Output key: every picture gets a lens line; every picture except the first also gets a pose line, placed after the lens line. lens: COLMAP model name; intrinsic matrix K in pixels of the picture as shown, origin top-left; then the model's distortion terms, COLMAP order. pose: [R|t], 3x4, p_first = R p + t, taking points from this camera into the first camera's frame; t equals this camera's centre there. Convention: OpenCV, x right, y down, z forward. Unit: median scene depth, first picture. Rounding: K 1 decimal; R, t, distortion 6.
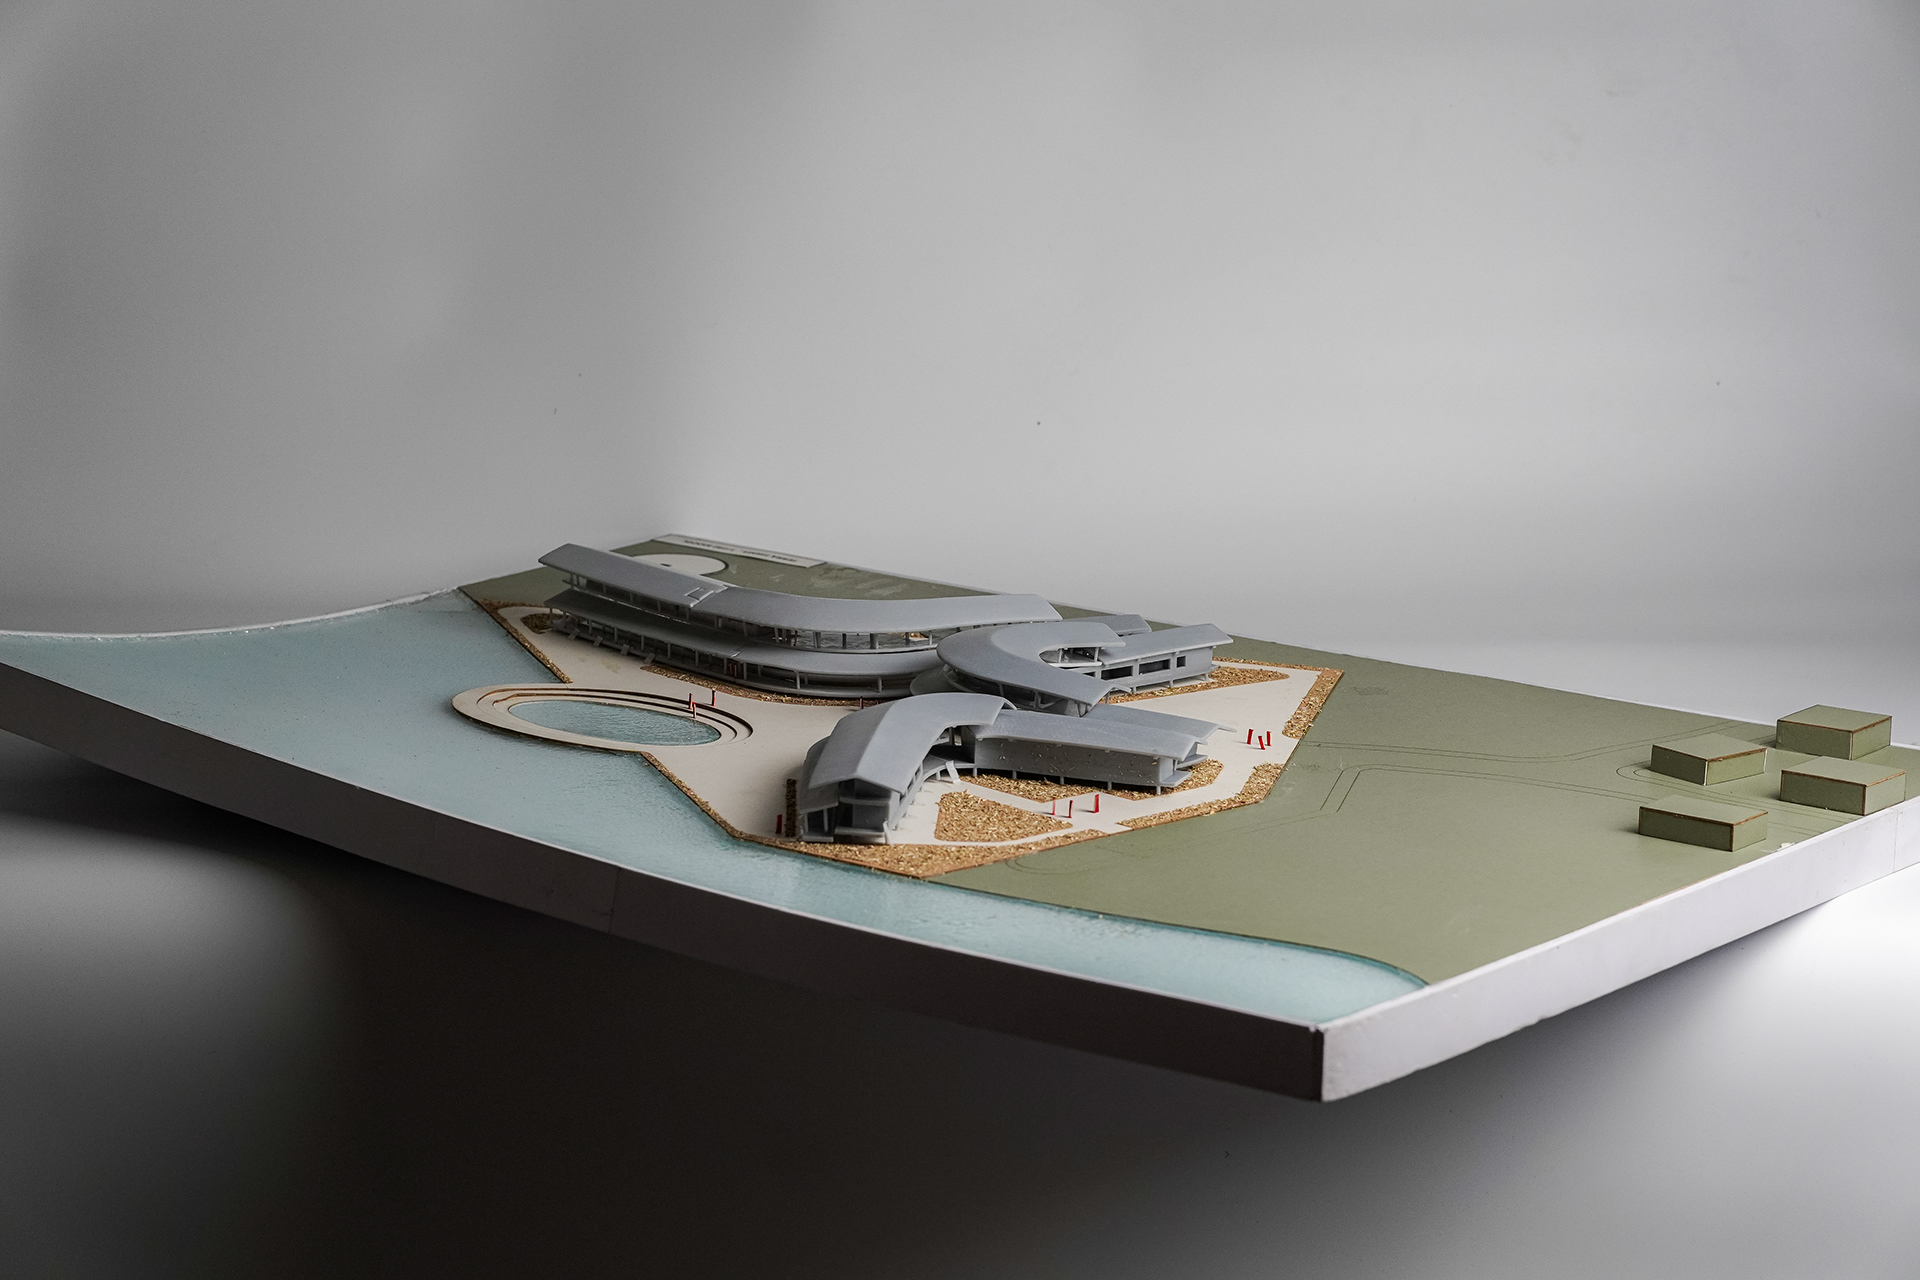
lens RADIAL K [[4807.0, 0, 960.0], [0, 4807.0, 640.0], [0, 0, 1]] dist [-0.037512, 1.537077]
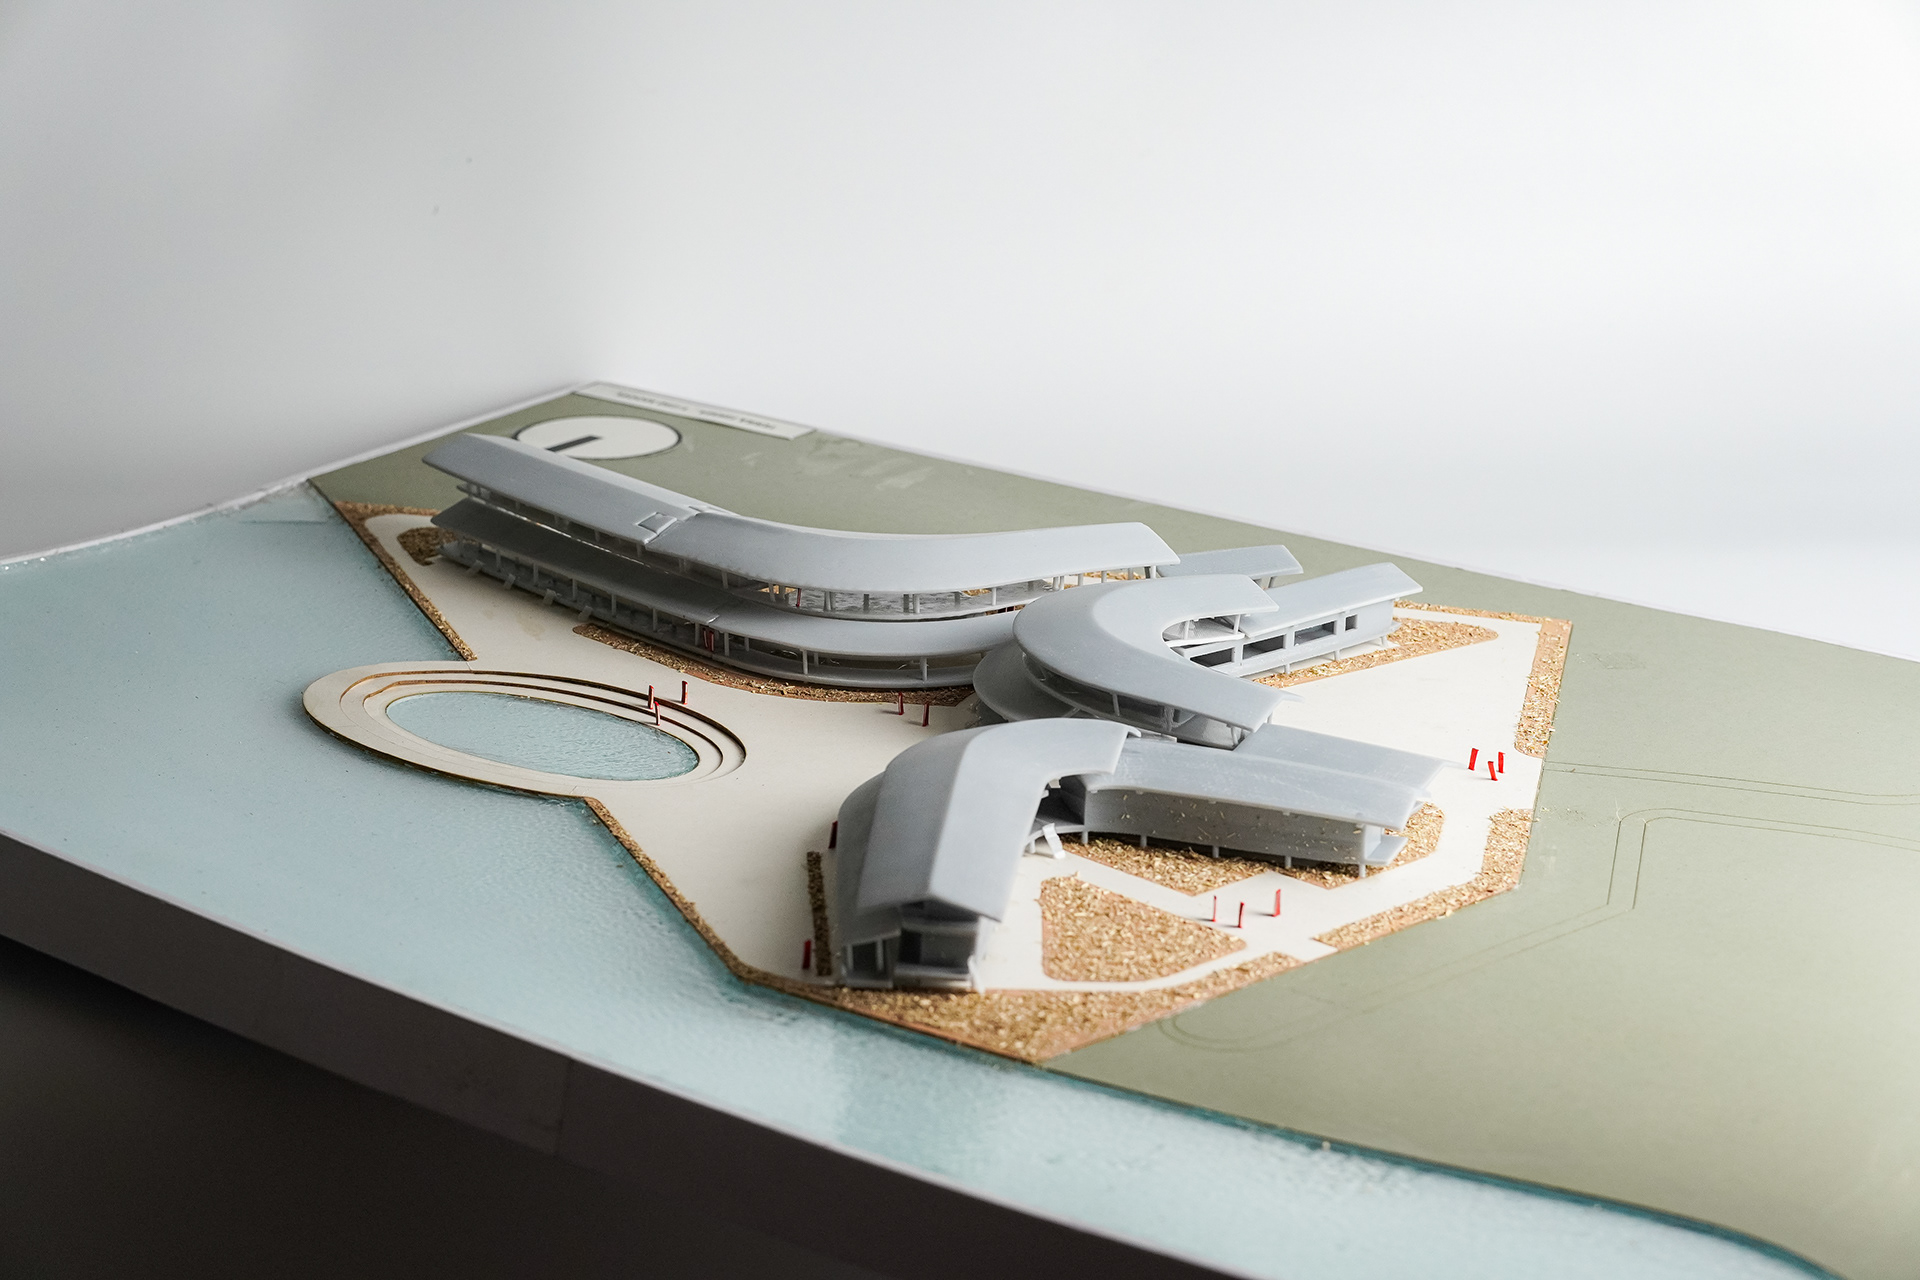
lens RADIAL K [[4807.0, 0, 960.0], [0, 4807.0, 640.0], [0, 0, 1]] dist [-0.037512, 1.537077]
pose [[0.999456, -0.008068, 0.031978, -0.035723], [0.005038, 0.995585, 0.093730, -0.063359], [-0.032593, -0.093518, 0.995084, 0.332147]]
